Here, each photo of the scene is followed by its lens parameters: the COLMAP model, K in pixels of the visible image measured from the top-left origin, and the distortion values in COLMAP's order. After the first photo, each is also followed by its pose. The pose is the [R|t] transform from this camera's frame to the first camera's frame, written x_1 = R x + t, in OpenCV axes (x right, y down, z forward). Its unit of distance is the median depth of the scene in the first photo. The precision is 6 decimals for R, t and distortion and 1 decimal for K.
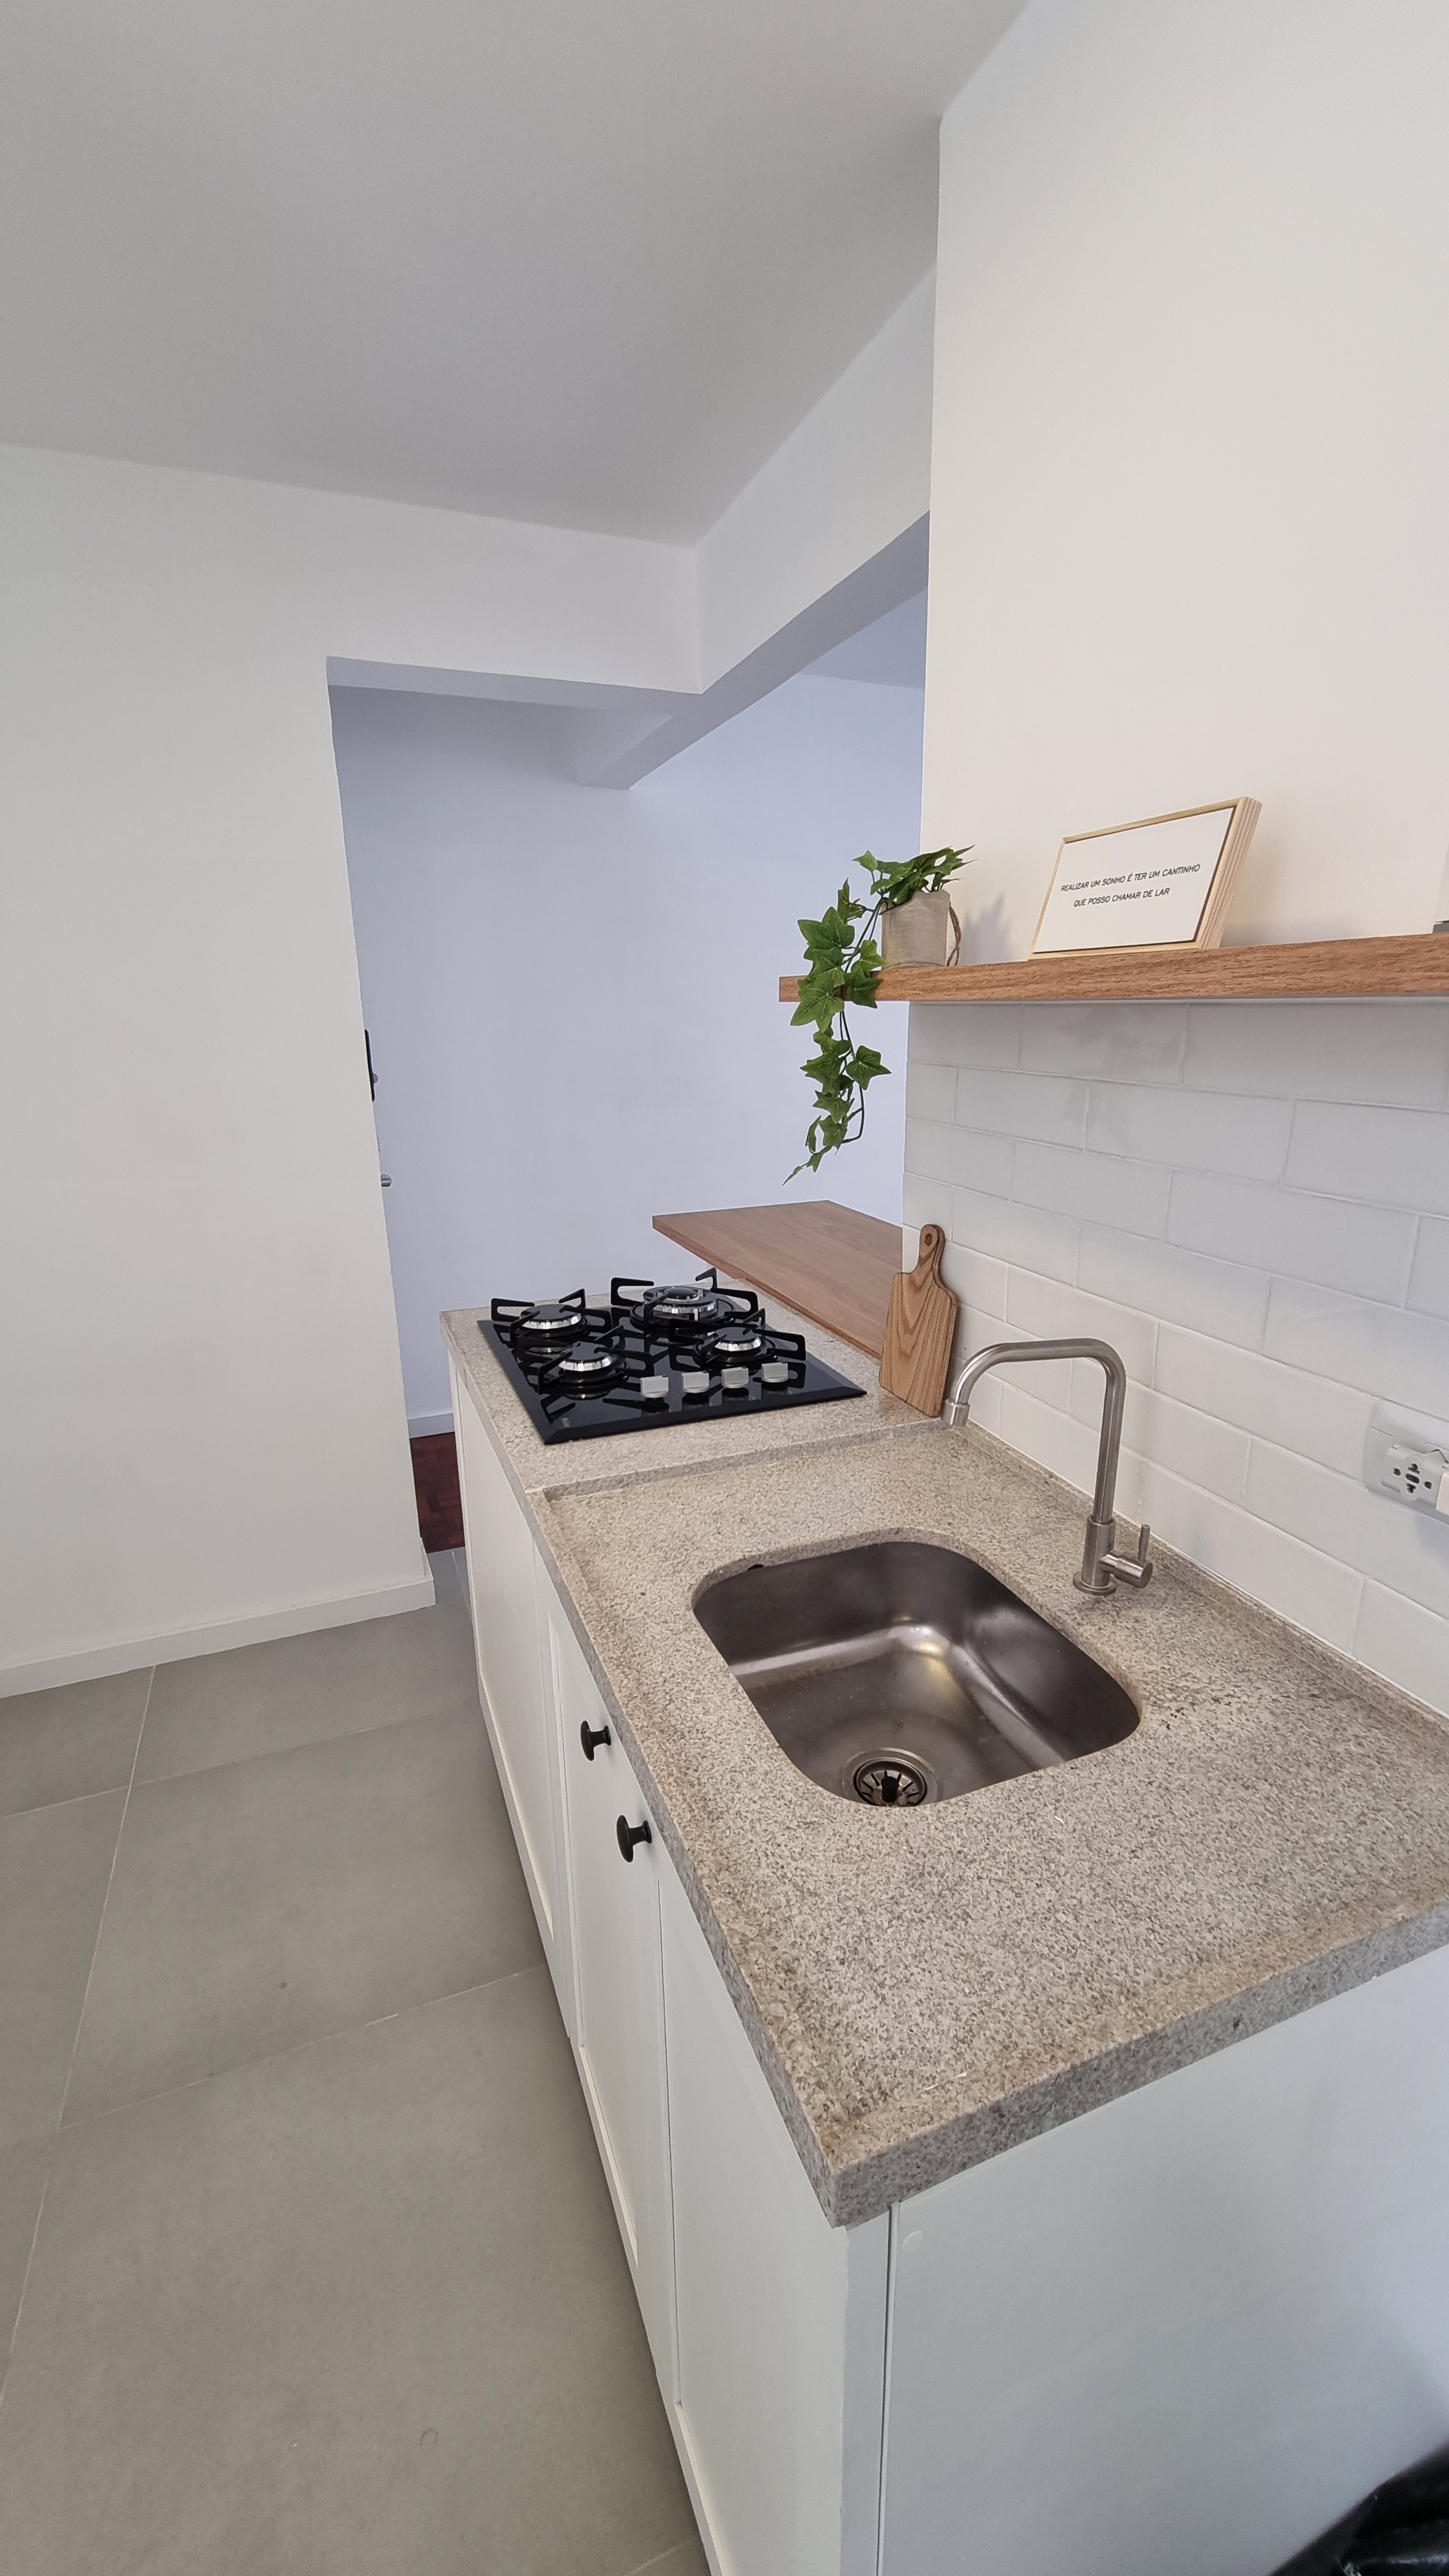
lens RADIAL K [[1059.5, 0, 731.4], [0, 1059.5, 1294.7], [0, 0, 1]] dist [0.000404, -0.001436]
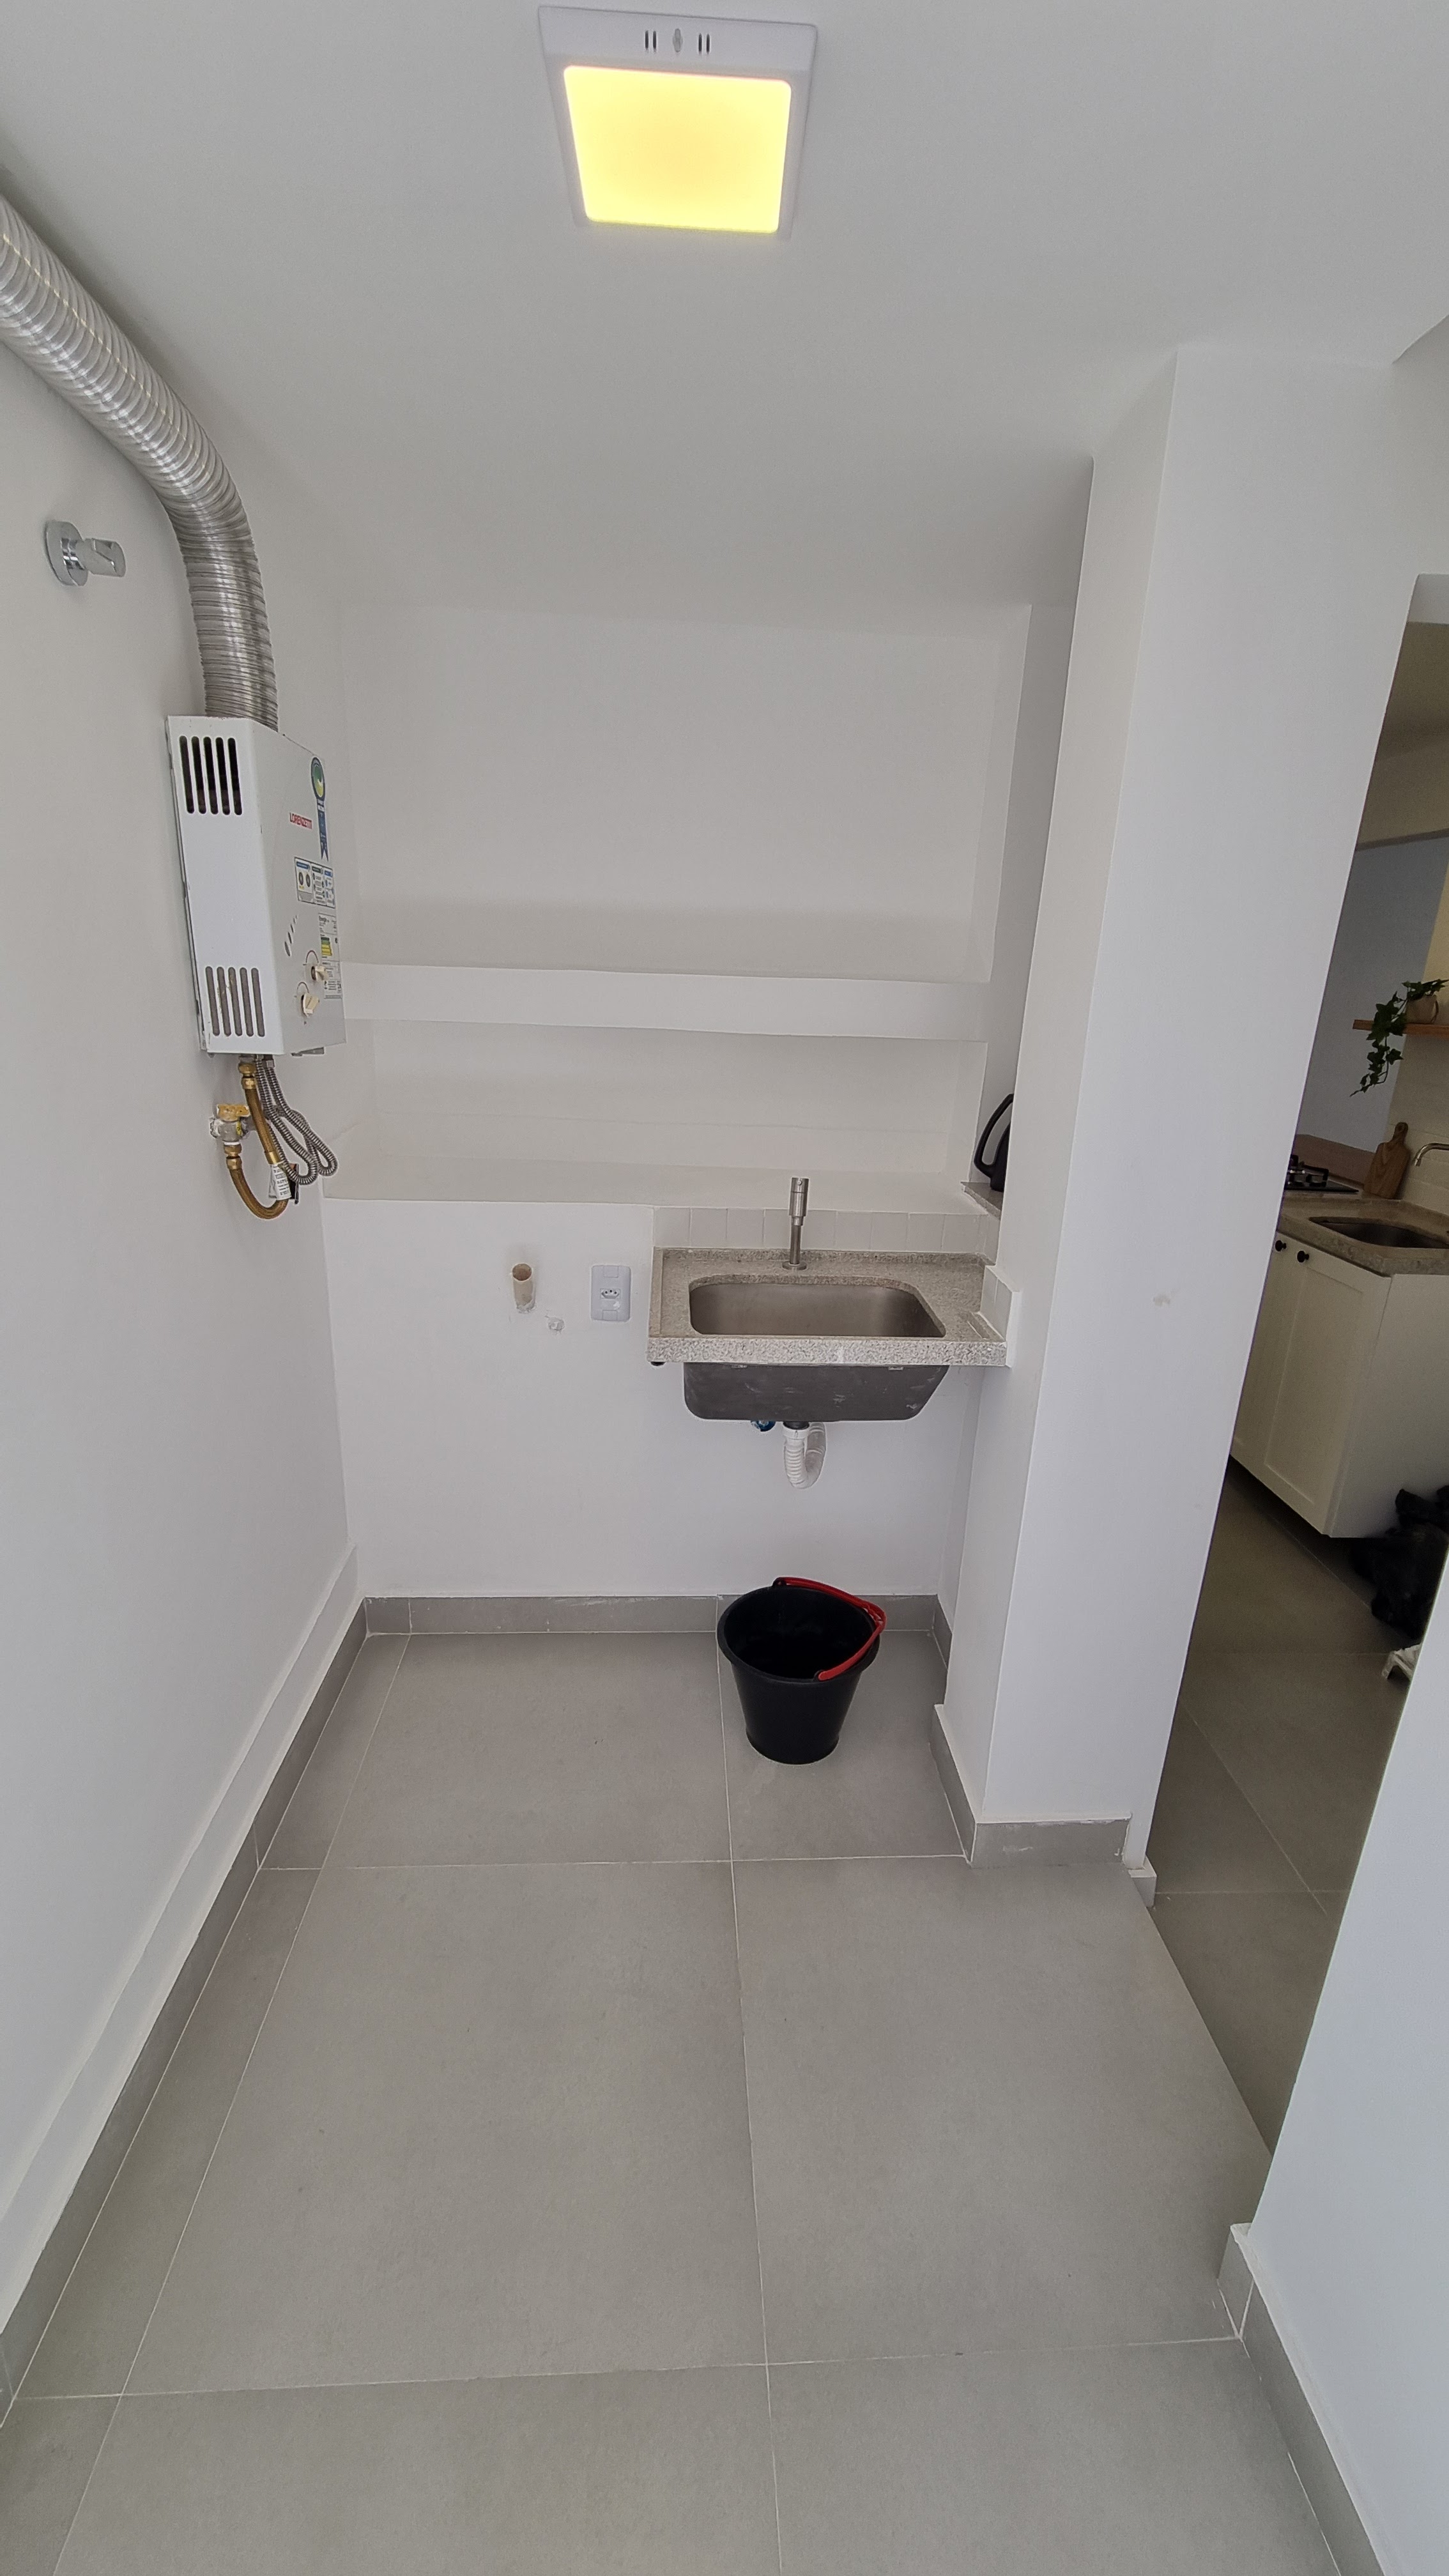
lens RADIAL K [[1059.5, 0, 726.3], [0, 1059.5, 1294.3], [0, 0, 1]] dist [0.000404, -0.001436]
pose [[0.945407, 0.139883, -0.294343, -0.631996], [-0.127148, 0.989940, 0.062068, 0.463293], [0.300064, -0.021255, 0.953682, -2.241515]]
